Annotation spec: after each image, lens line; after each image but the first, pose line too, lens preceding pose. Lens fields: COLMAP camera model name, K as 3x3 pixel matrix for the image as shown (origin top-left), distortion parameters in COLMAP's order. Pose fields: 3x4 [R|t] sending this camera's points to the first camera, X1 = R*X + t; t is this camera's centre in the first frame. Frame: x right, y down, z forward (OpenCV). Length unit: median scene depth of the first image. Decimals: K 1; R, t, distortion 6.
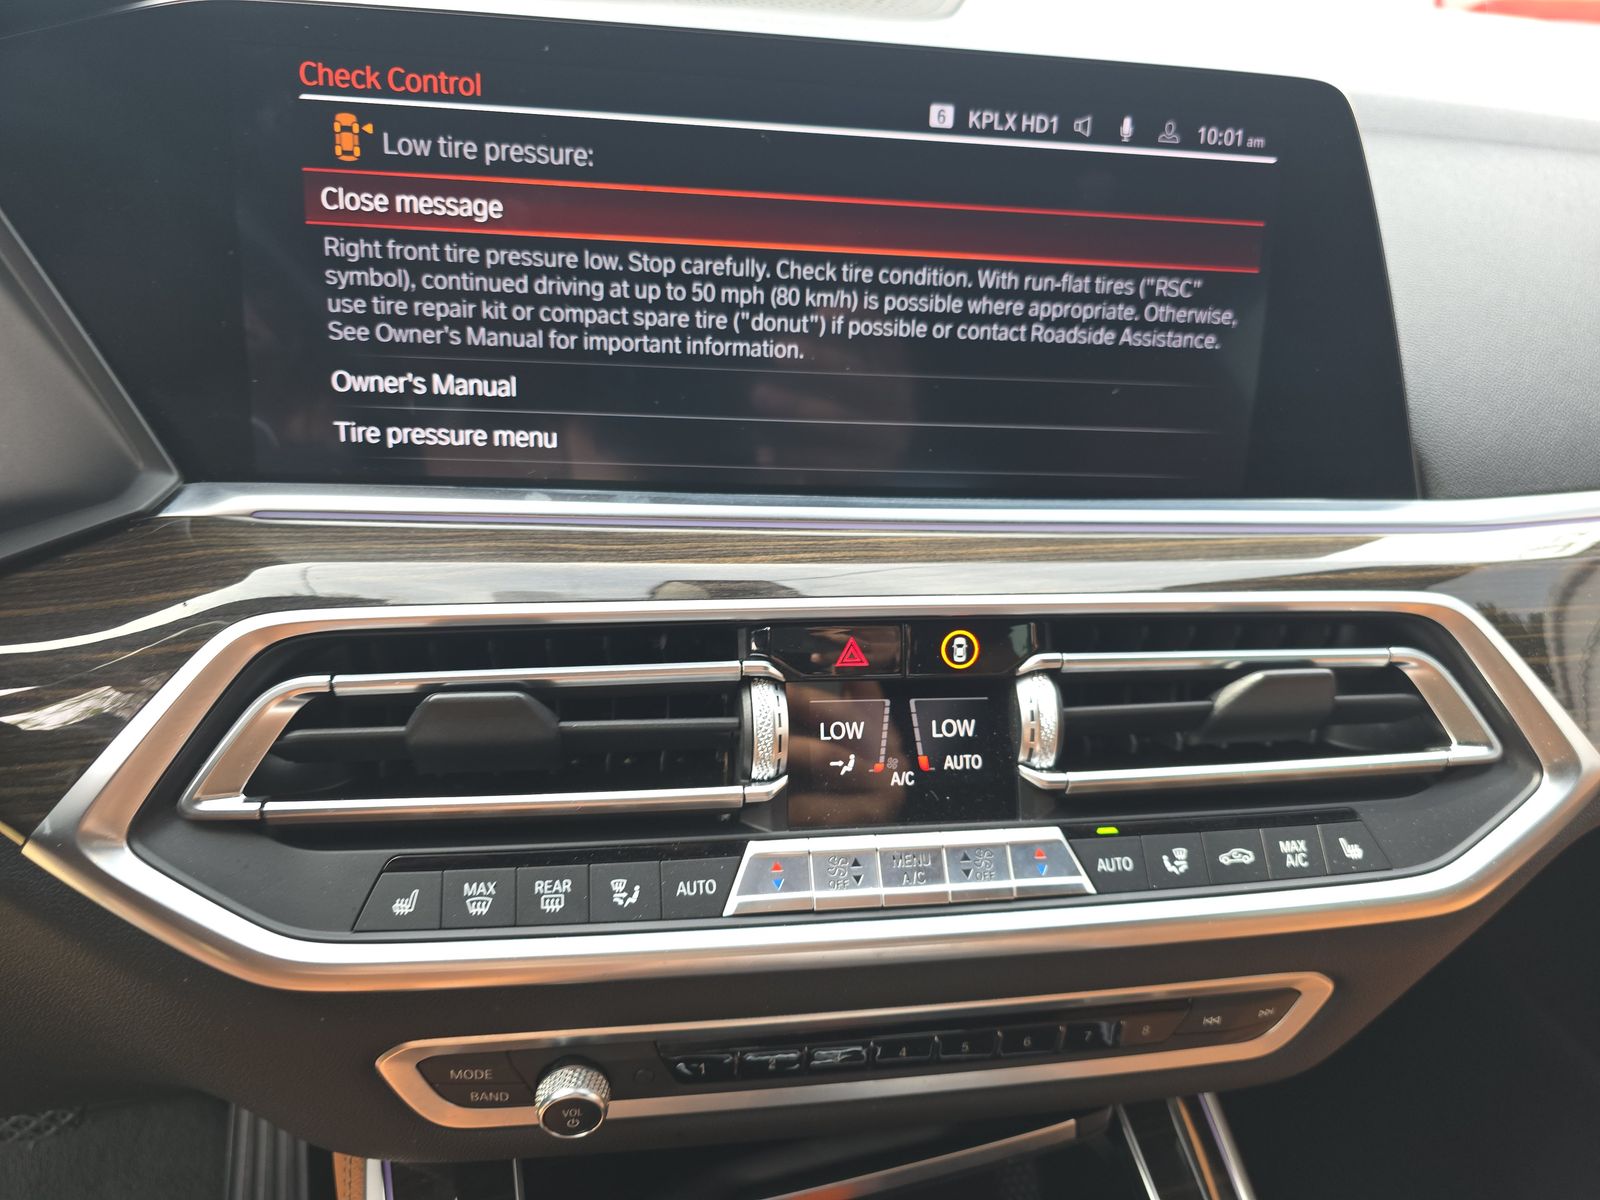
lens RADIAL K [[1086.5, 0, 802.1], [0, 1086.5, 609.9], [0, 0, 1]] dist [0.032129, -0.025475]
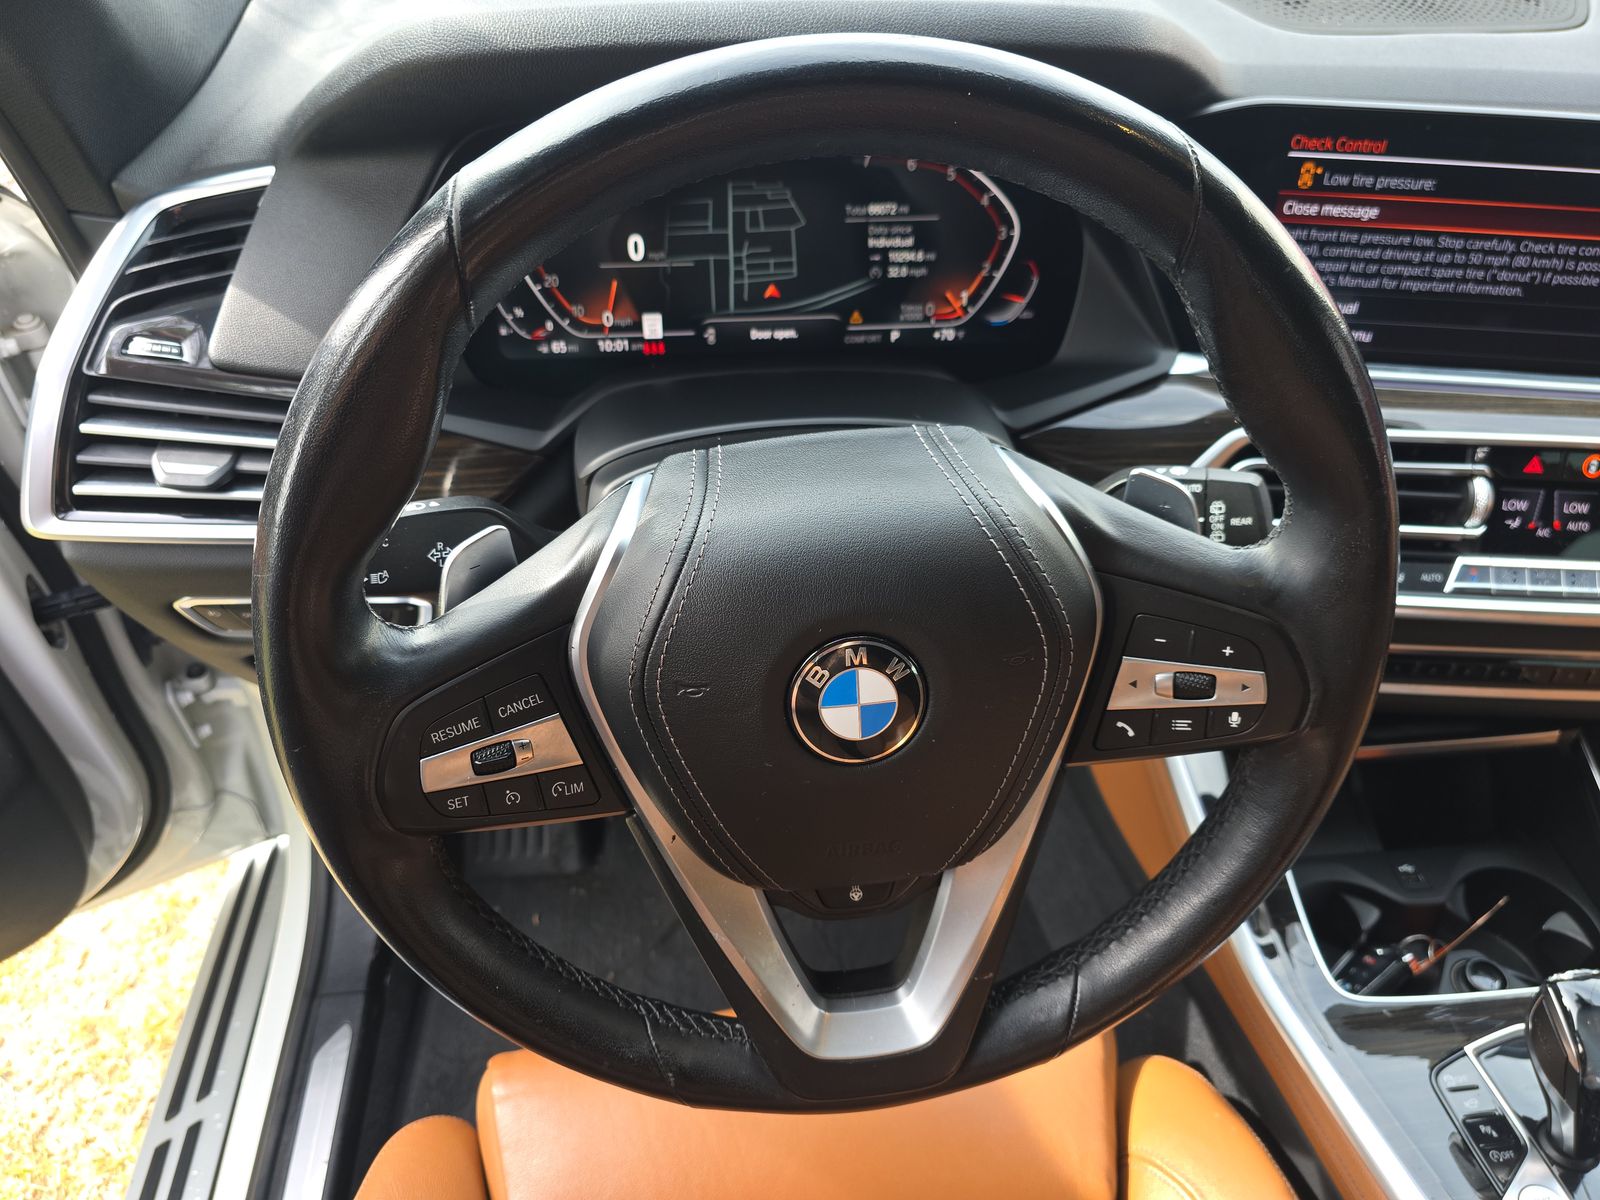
lens RADIAL K [[1086.5, 0, 796.6], [0, 1086.5, 606.0], [0, 0, 1]] dist [0.032129, -0.025475]
pose [[0.983189, 0.091945, -0.157754, -0.876627], [-0.057094, 0.975450, 0.212693, -0.051544], [0.173437, -0.200111, 0.964300, -1.095908]]
